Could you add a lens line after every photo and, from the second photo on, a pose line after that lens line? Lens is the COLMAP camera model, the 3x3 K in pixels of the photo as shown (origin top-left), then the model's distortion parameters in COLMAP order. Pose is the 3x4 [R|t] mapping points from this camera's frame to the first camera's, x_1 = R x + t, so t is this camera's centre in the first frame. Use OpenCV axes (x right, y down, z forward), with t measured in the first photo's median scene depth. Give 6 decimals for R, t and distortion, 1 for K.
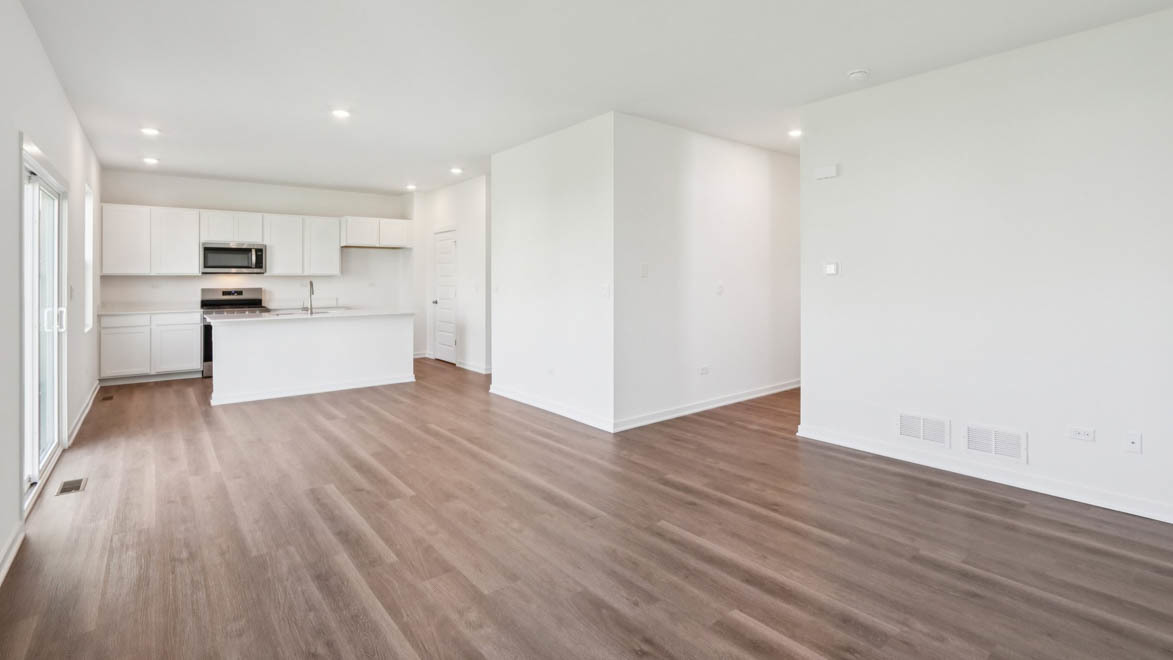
lens RADIAL K [[548.5, 0, 590.1], [0, 548.5, 279.9], [0, 0, 1]] dist [-0.016283, 0.000574]
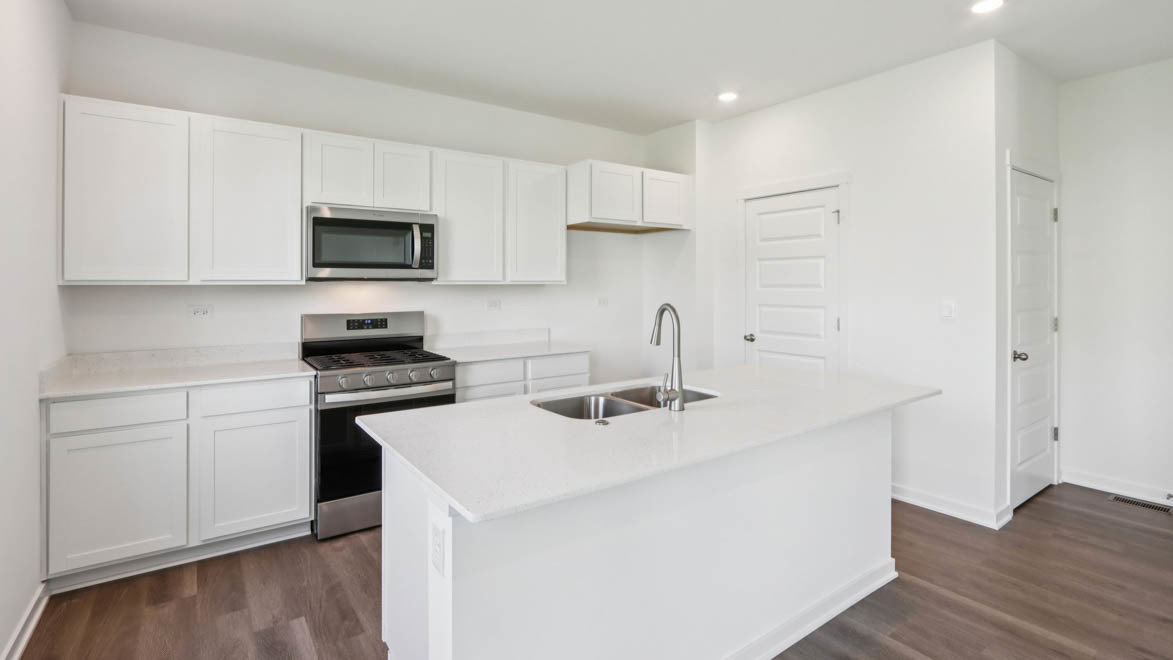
lens RADIAL K [[546.8, 0, 584.0], [0, 546.8, 286.5], [0, 0, 1]] dist [-0.001801, -0.000498]
pose [[0.998374, -0.001161, -0.056994, -0.460419], [0.001025, 0.999997, -0.002413, -0.005358], [0.056996, 0.002351, 0.998372, 0.570962]]
